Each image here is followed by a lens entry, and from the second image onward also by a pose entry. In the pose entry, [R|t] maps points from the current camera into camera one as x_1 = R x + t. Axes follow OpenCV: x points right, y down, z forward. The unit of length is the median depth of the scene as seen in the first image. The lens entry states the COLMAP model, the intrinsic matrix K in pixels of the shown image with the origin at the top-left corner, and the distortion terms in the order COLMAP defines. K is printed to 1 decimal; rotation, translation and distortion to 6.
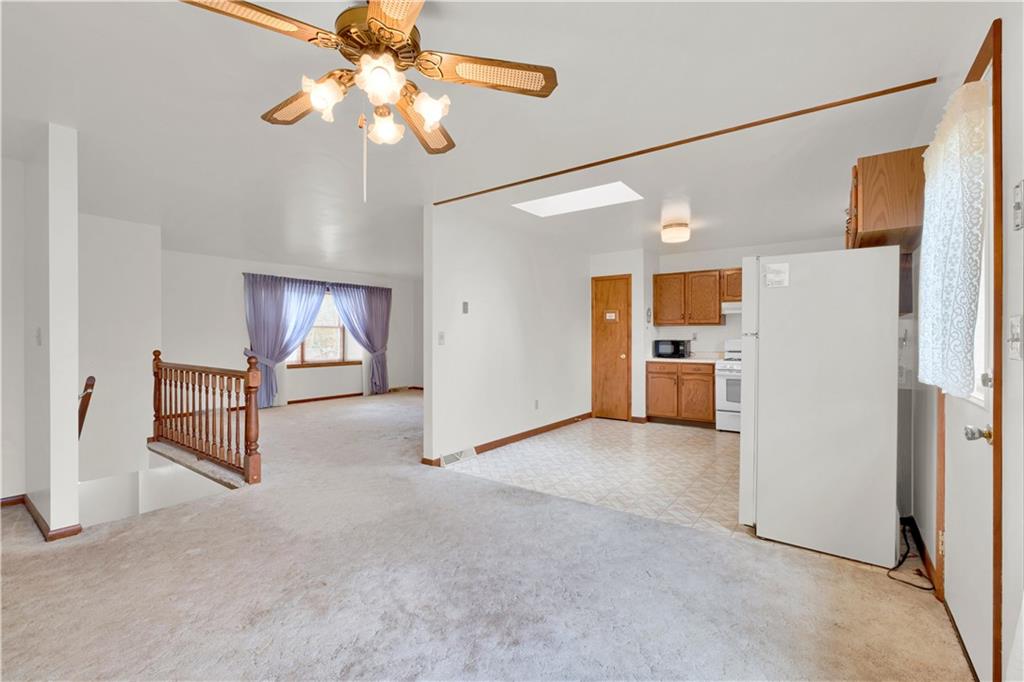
lens RADIAL K [[447.7, 0, 516.6], [0, 447.7, 339.6], [0, 0, 1]] dist [0.001199, -0.000041]
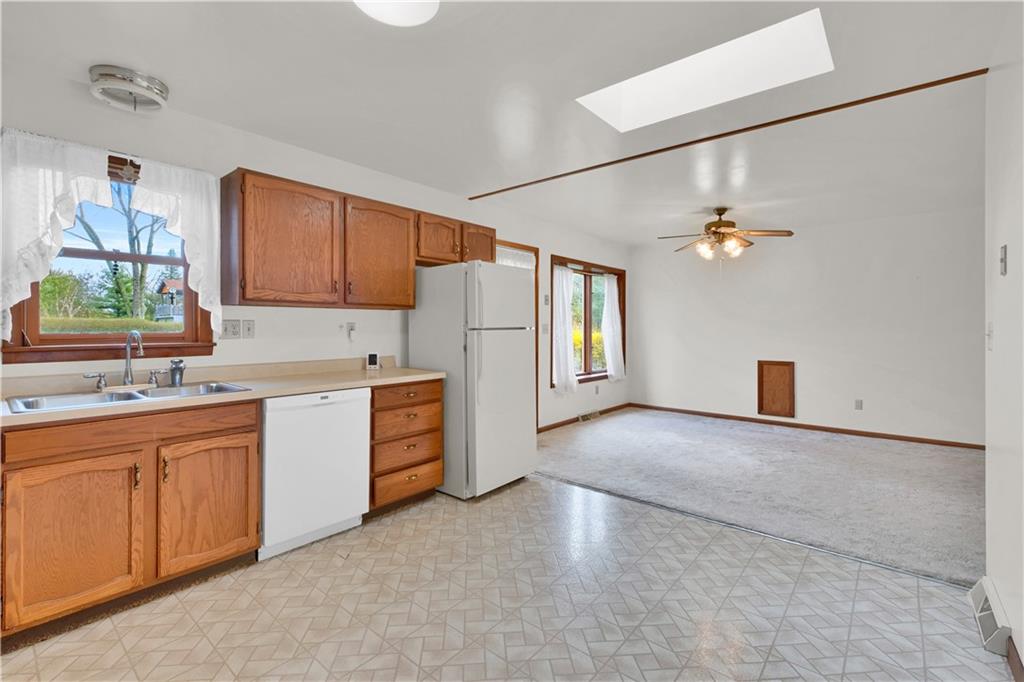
lens RADIAL K [[454.9, 0, 509.0], [0, 454.9, 326.0], [0, 0, 1]] dist [0.000655, -0.000068]
pose [[-0.996583, -0.002094, 0.082571, 0.205330], [-0.001664, 0.999985, 0.005278, -0.010716], [-0.082580, 0.005123, -0.996571, 1.029727]]
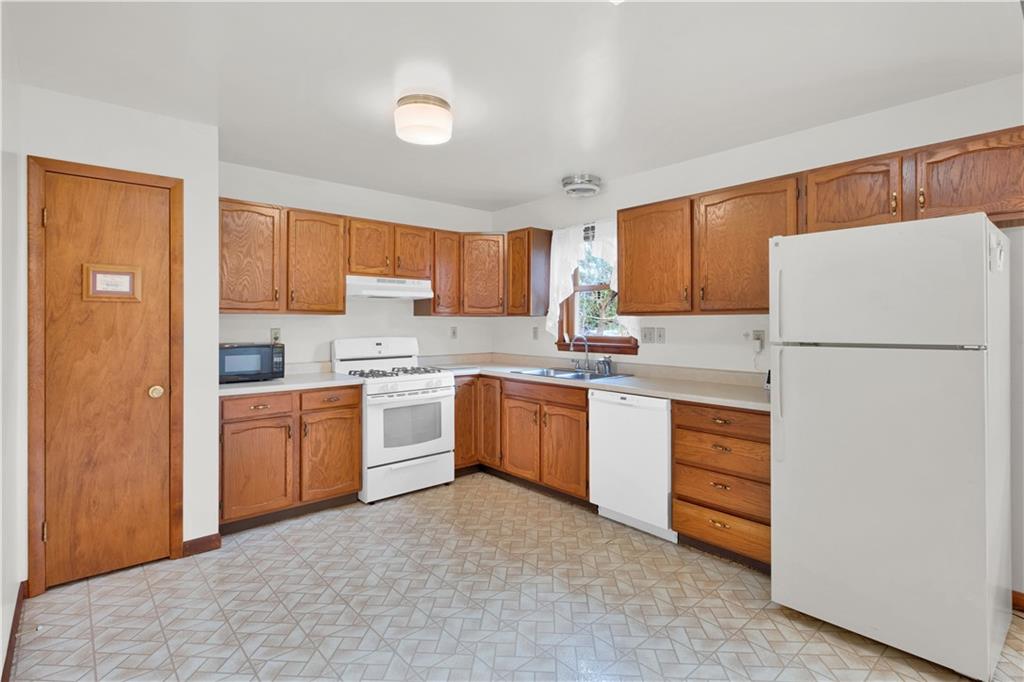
lens RADIAL K [[502.1, 0, 513.6], [0, 502.1, 322.1], [0, 0, 1]] dist [0.001279, 0.000401]
pose [[0.222583, 0.001314, 0.974913, -0.111907], [0.004618, 0.999986, -0.002402, -0.019853], [-0.974903, 0.005036, 0.222574, 0.631771]]
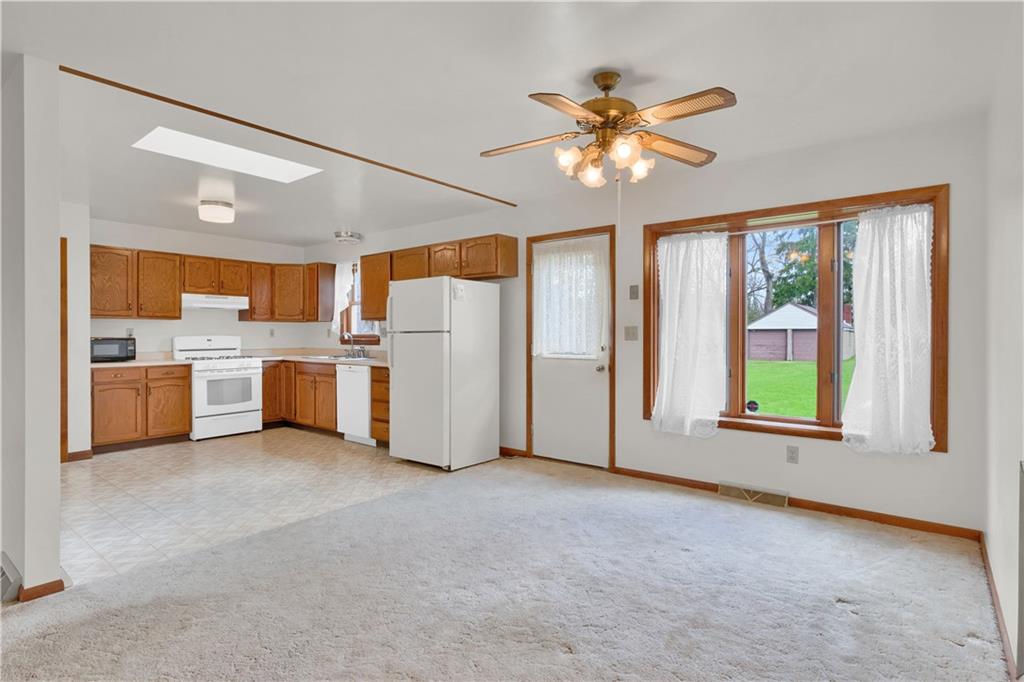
lens RADIAL K [[520.3, 0, 510.3], [0, 520.3, 336.4], [0, 0, 1]] dist [-0.001753, -0.000863]
pose [[0.055023, -0.004739, 0.998474, -0.487008], [0.006275, 0.999971, 0.004400, -0.000652], [-0.998465, 0.006023, 0.055051, 0.307506]]
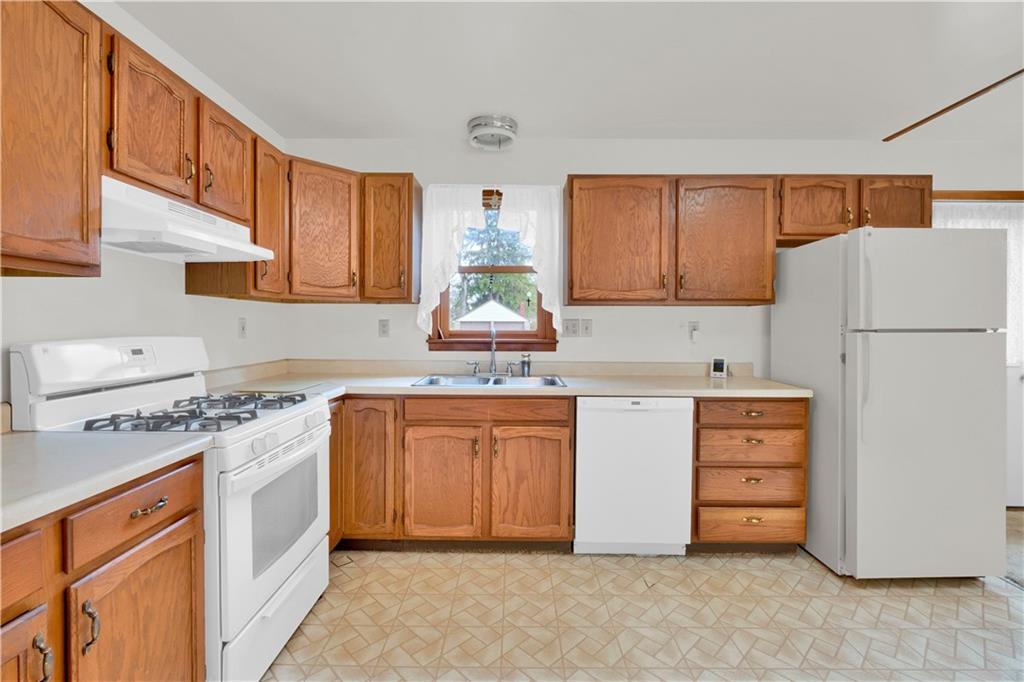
lens RADIAL K [[460.6, 0, 512.5], [0, 460.6, 332.3], [0, 0, 1]] dist [-0.002476, -0.001030]
pose [[-0.578030, -0.015481, 0.815868, 0.154010], [-0.000328, 0.999824, 0.018739, -0.009503], [-0.816015, 0.010564, -0.577934, 0.938419]]
